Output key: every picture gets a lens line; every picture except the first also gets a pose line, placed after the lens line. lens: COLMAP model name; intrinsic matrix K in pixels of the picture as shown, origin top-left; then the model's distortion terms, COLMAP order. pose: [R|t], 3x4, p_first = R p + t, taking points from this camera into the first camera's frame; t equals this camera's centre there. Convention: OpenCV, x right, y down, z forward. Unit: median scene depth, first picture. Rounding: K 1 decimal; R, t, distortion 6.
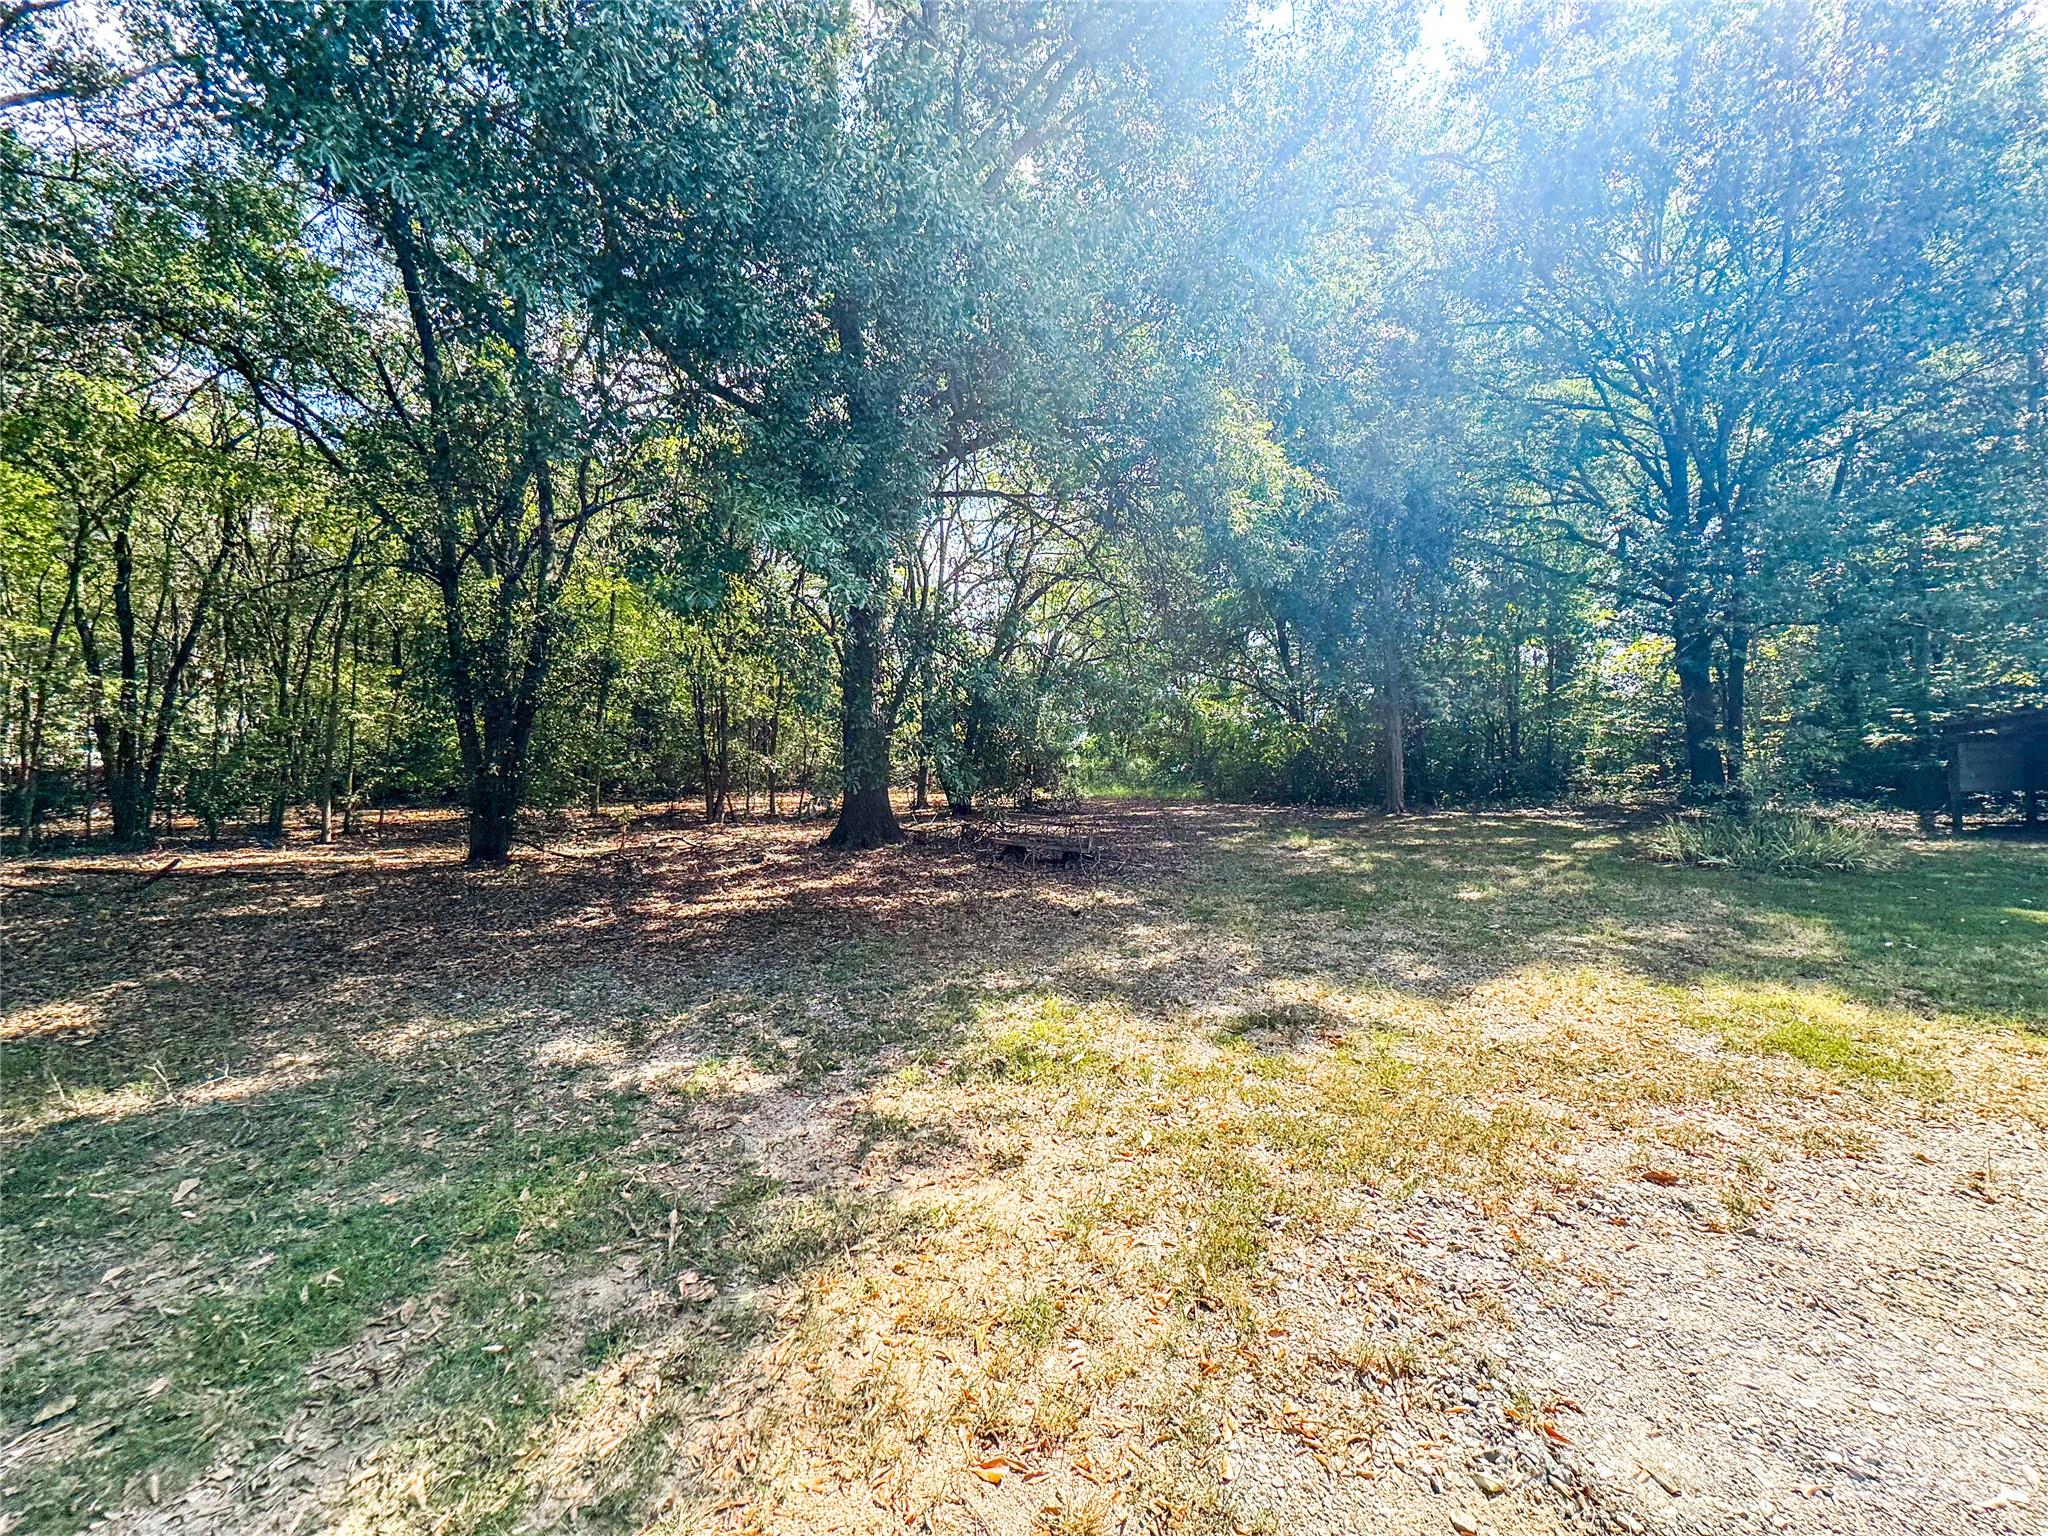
lens RADIAL K [[814.1, 0, 1027.0], [0, 814.1, 771.5], [0, 0, 1]] dist [-0.001148, -0.000440]
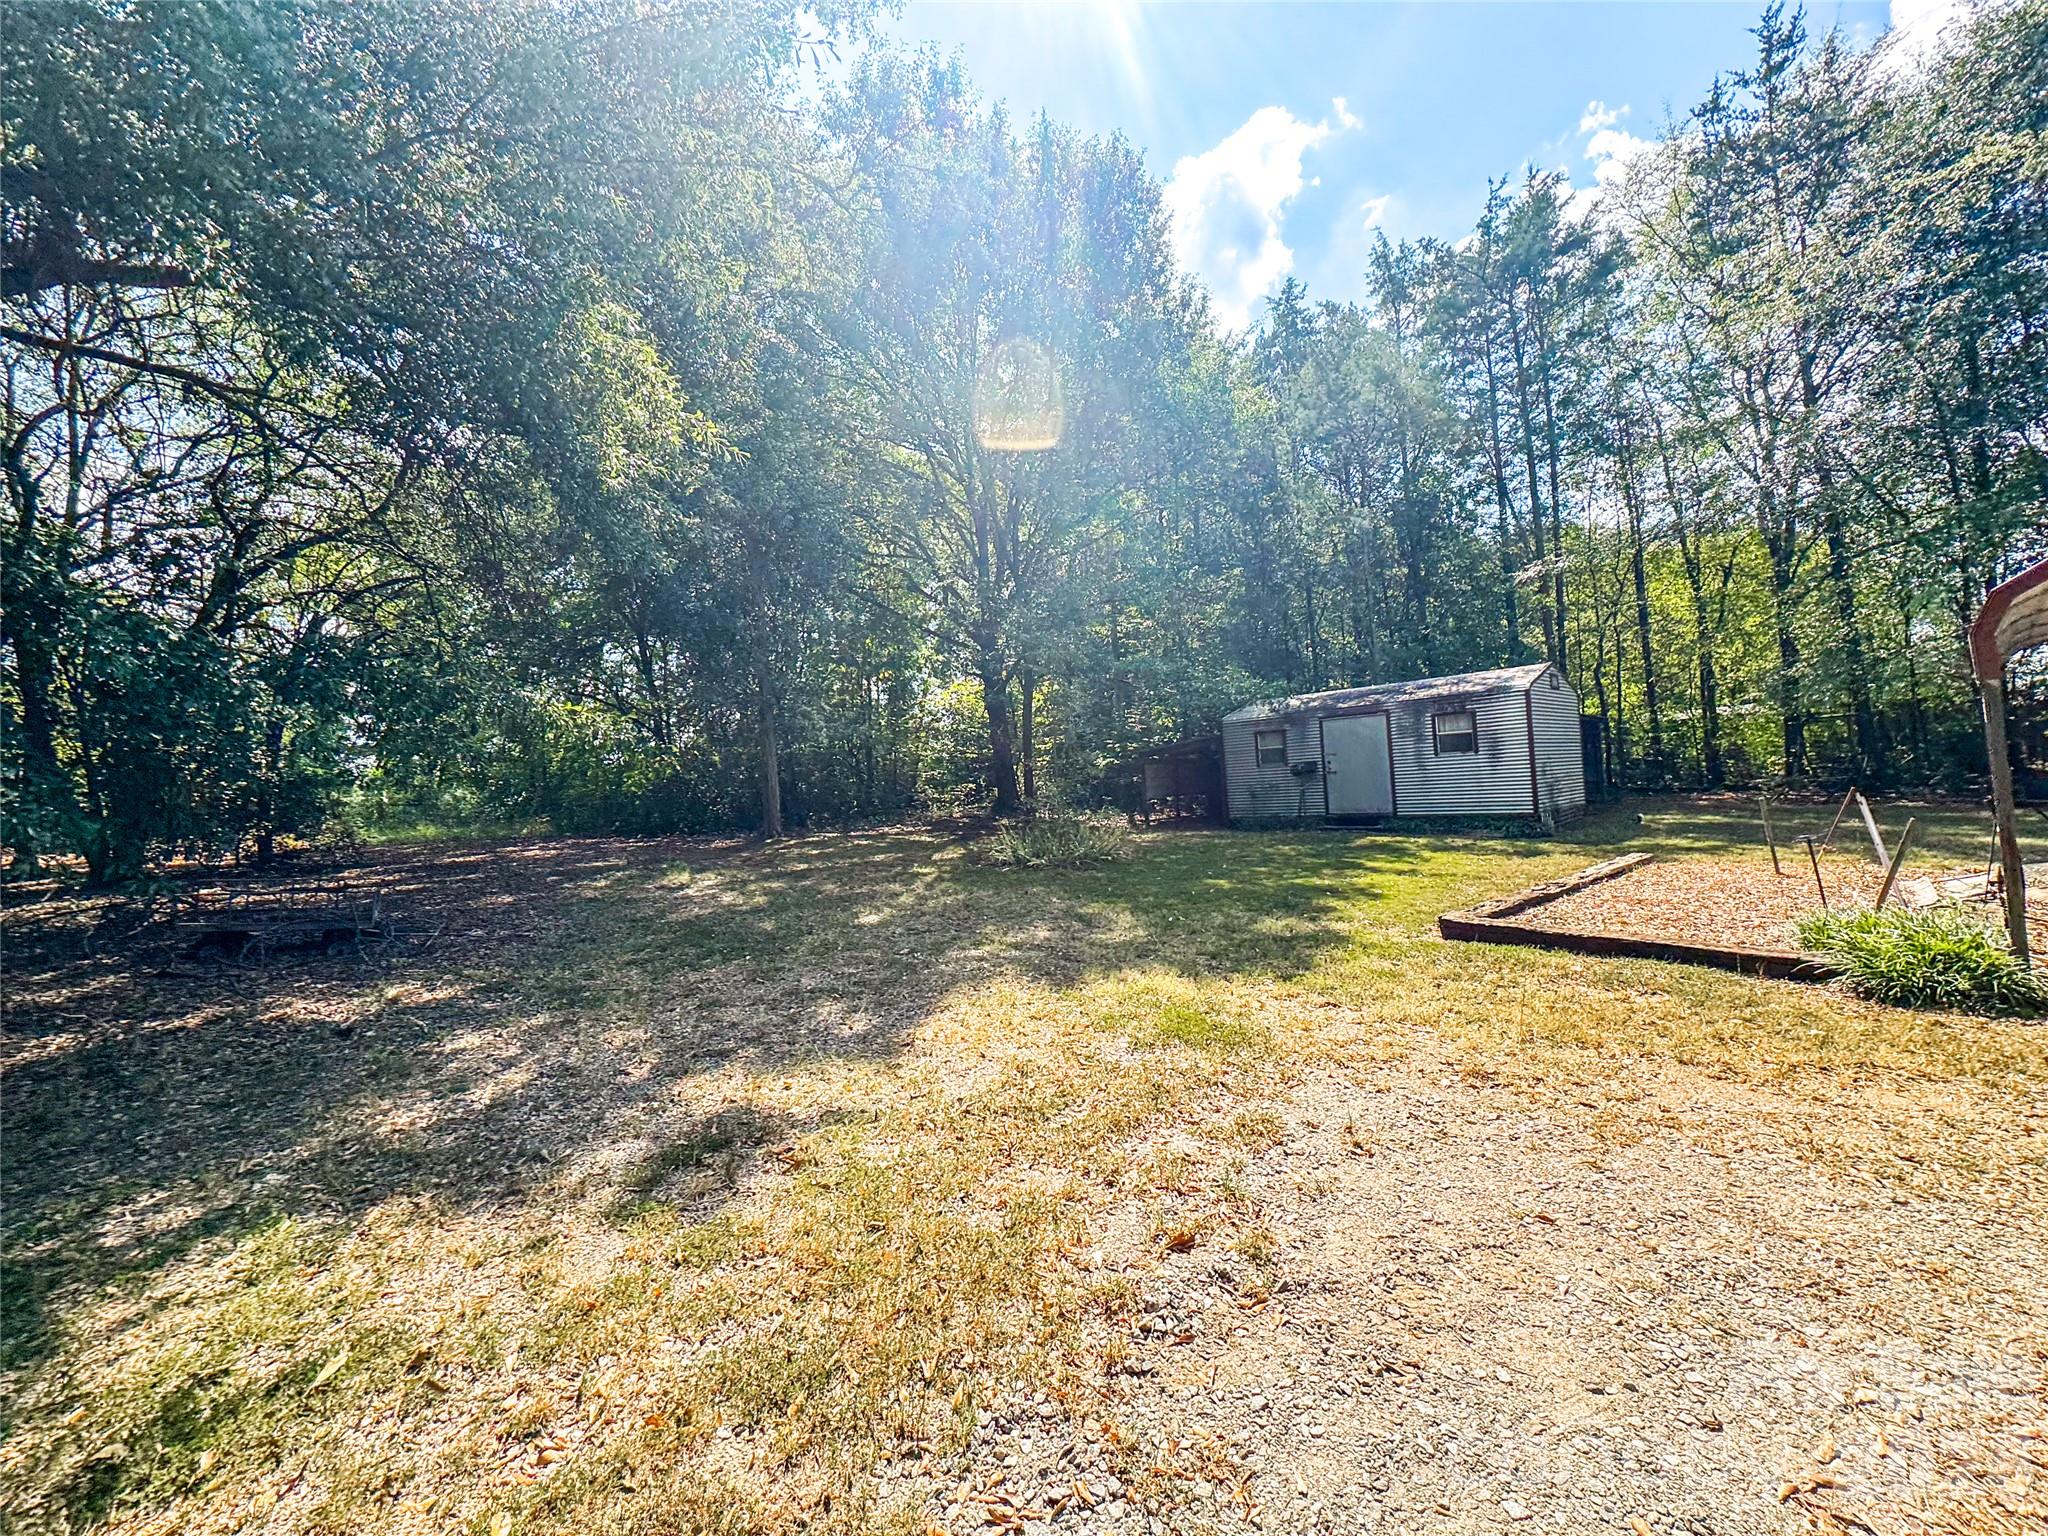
lens RADIAL K [[814.1, 0, 1027.0], [0, 814.1, 771.5], [0, 0, 1]] dist [-0.001148, -0.000440]
pose [[0.732960, -0.008765, 0.680215, 0.014831], [0.030491, 0.999335, -0.019977, -0.000568], [-0.679588, 0.035383, 0.732740, 0.119594]]
